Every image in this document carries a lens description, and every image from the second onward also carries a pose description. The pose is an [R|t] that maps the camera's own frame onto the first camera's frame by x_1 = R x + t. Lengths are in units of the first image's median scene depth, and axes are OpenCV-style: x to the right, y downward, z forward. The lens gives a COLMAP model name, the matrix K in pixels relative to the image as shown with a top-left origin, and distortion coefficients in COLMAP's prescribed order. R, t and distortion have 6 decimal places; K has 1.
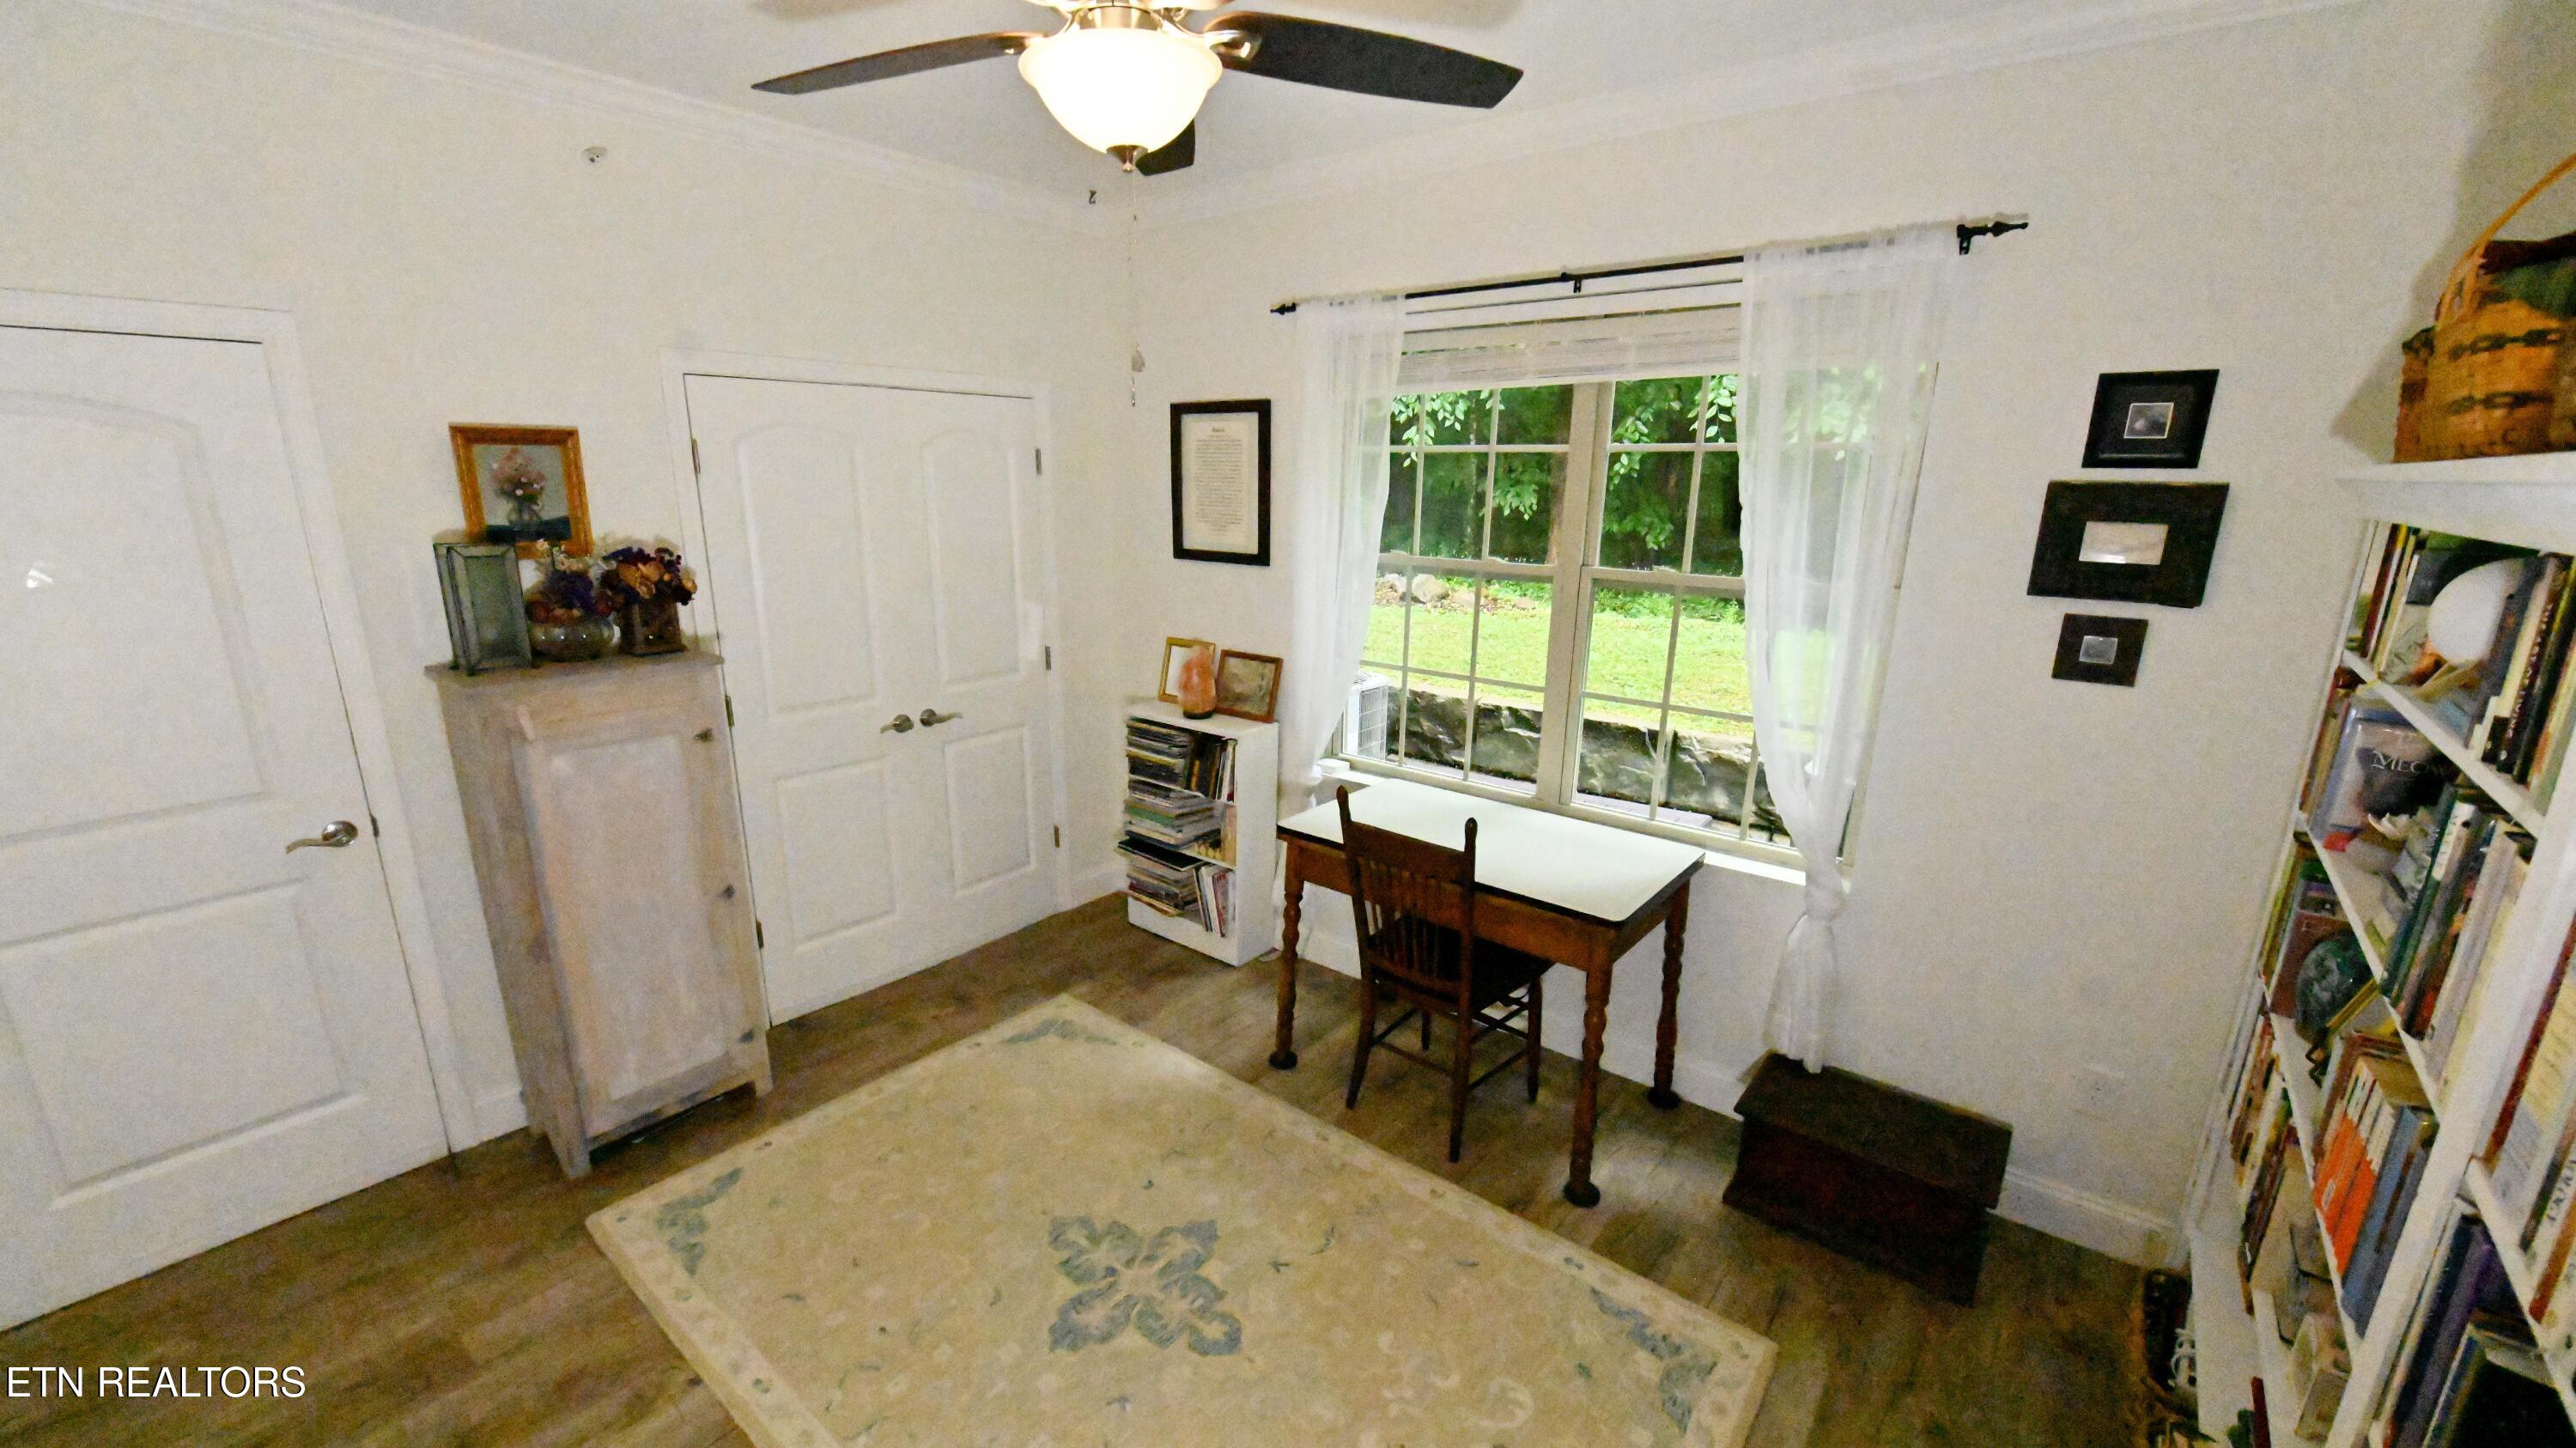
lens RADIAL K [[1022.7, 0, 1276.8], [0, 1022.7, 738.2], [0, 0, 1]] dist [-0.003702, -0.000898]
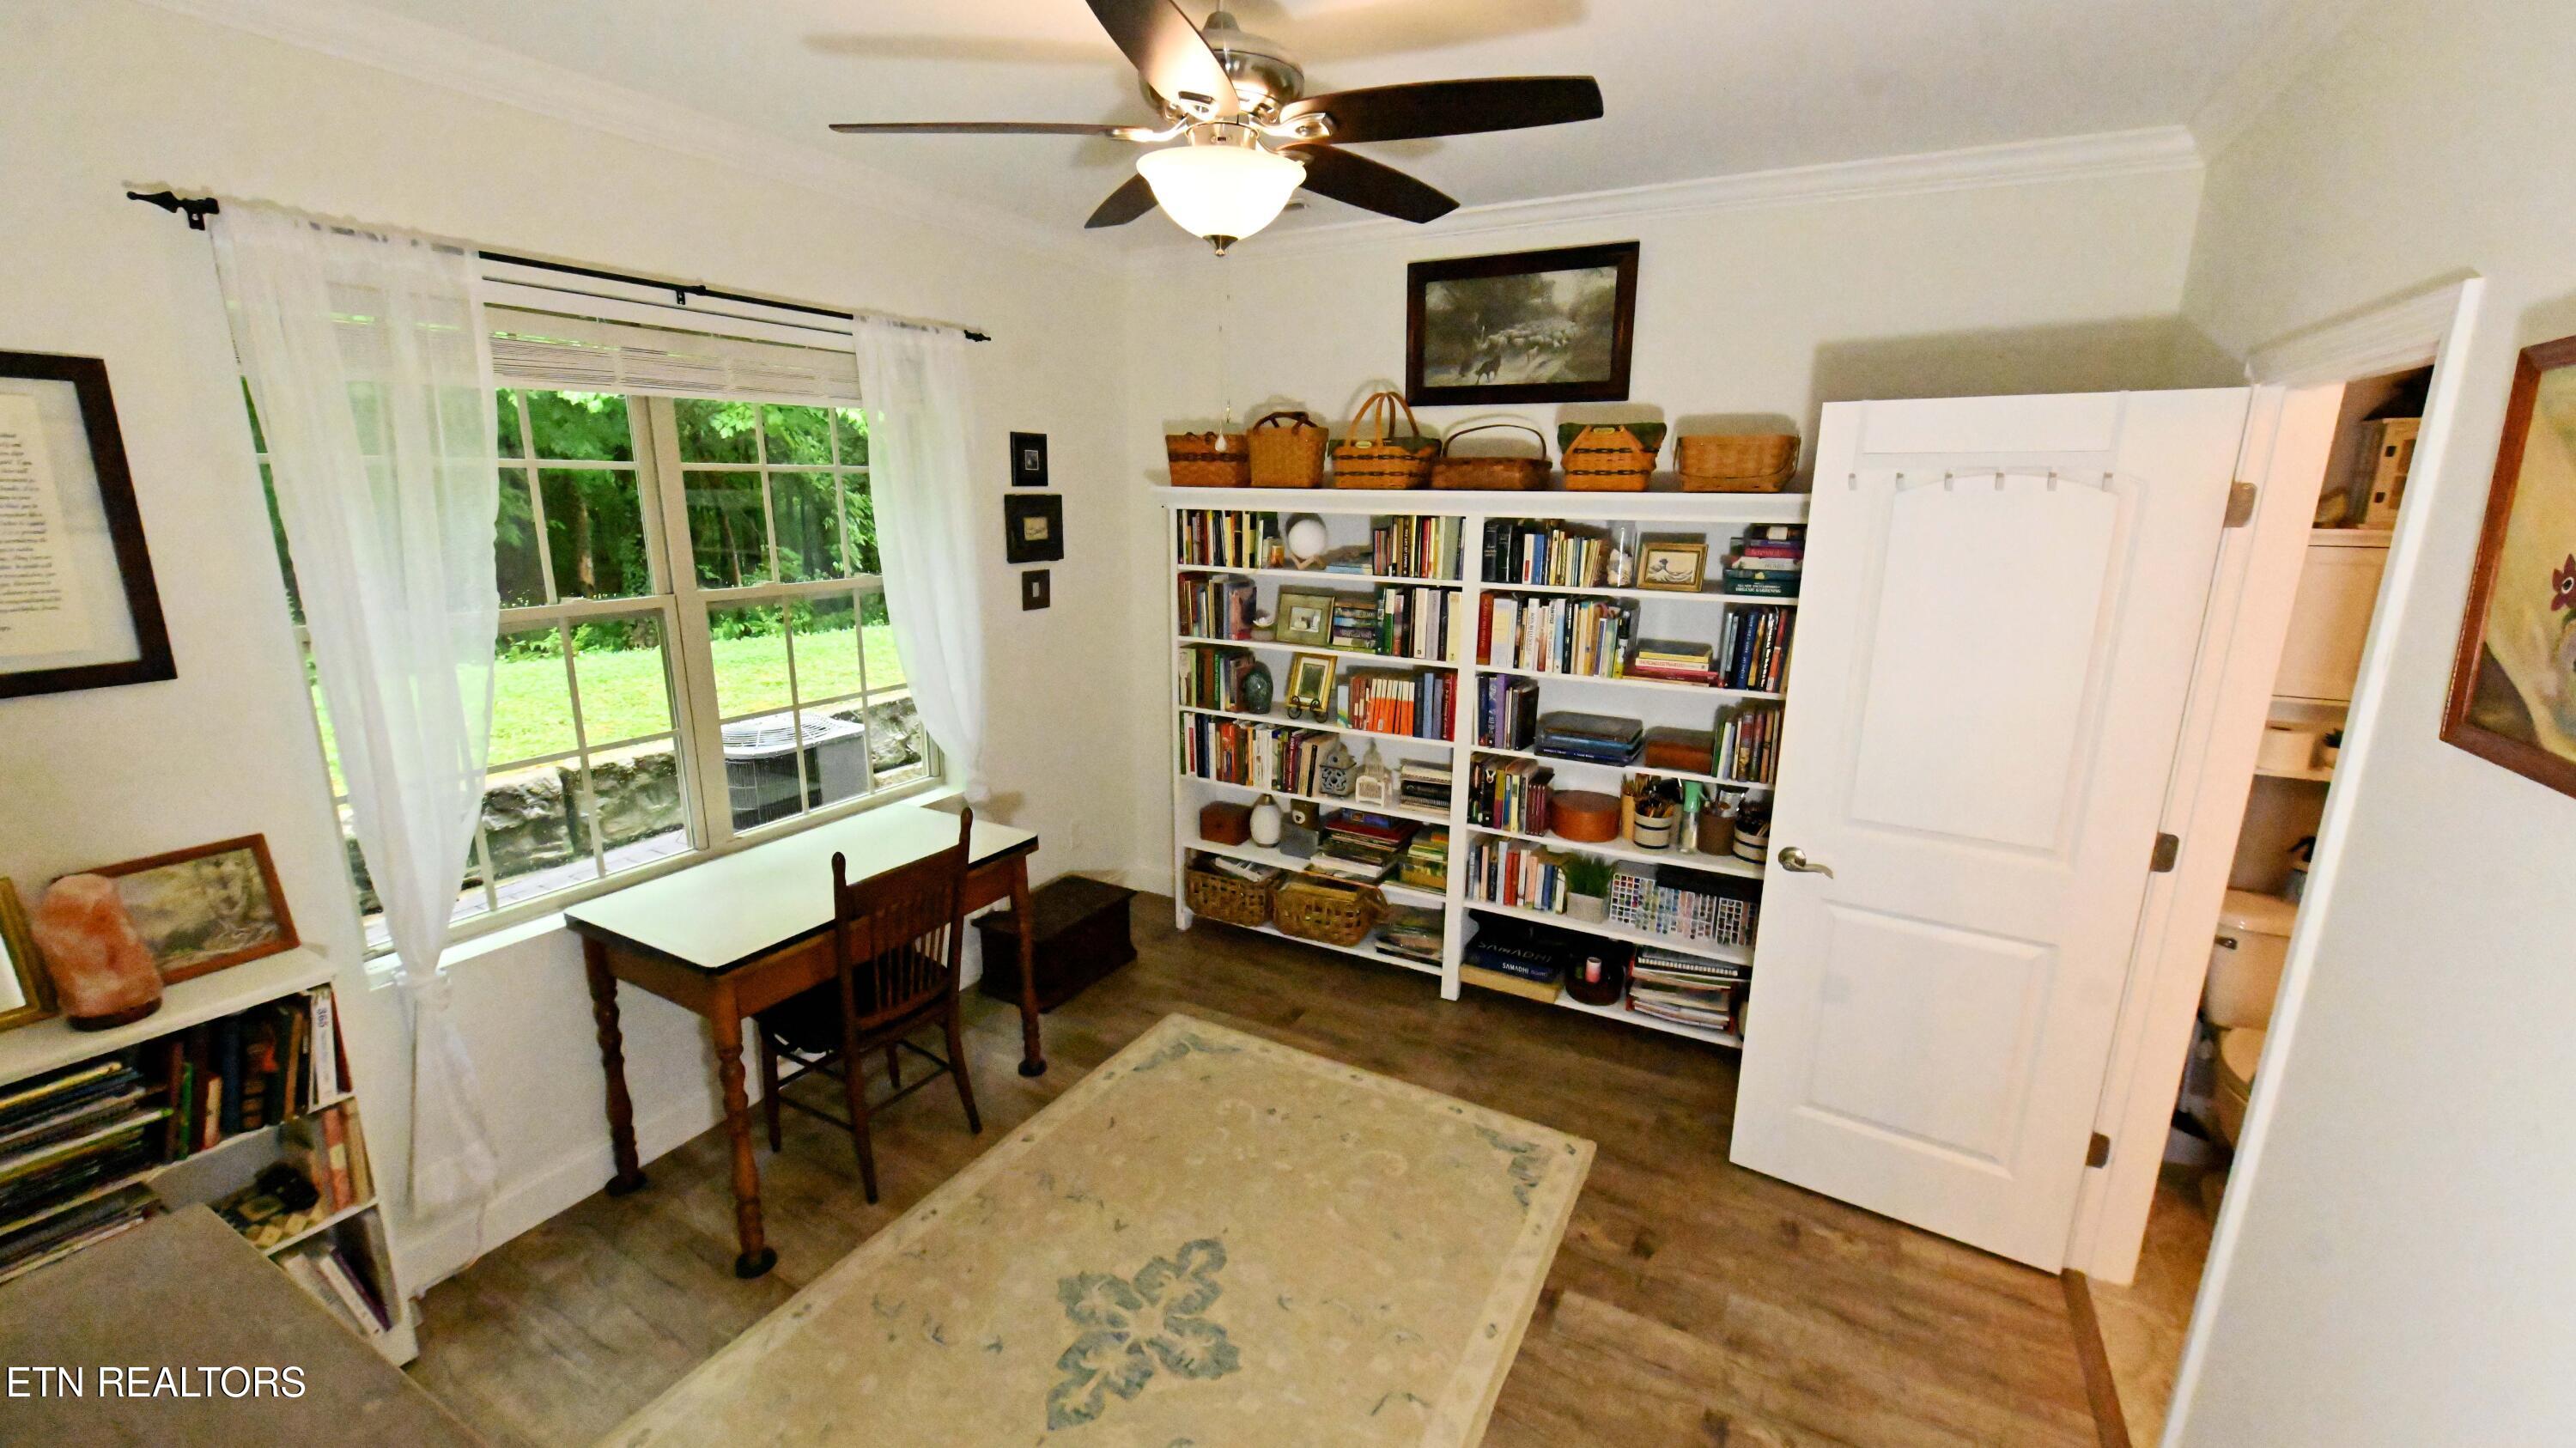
lens RADIAL K [[1022.7, 0, 1280.7], [0, 1022.7, 720.2], [0, 0, 1]] dist [-0.003702, -0.000898]
pose [[-0.172759, -0.228126, 0.958182, -0.868867], [0.242646, 0.932971, 0.265873, -0.211639], [-0.954608, 0.278431, -0.105825, 0.741033]]
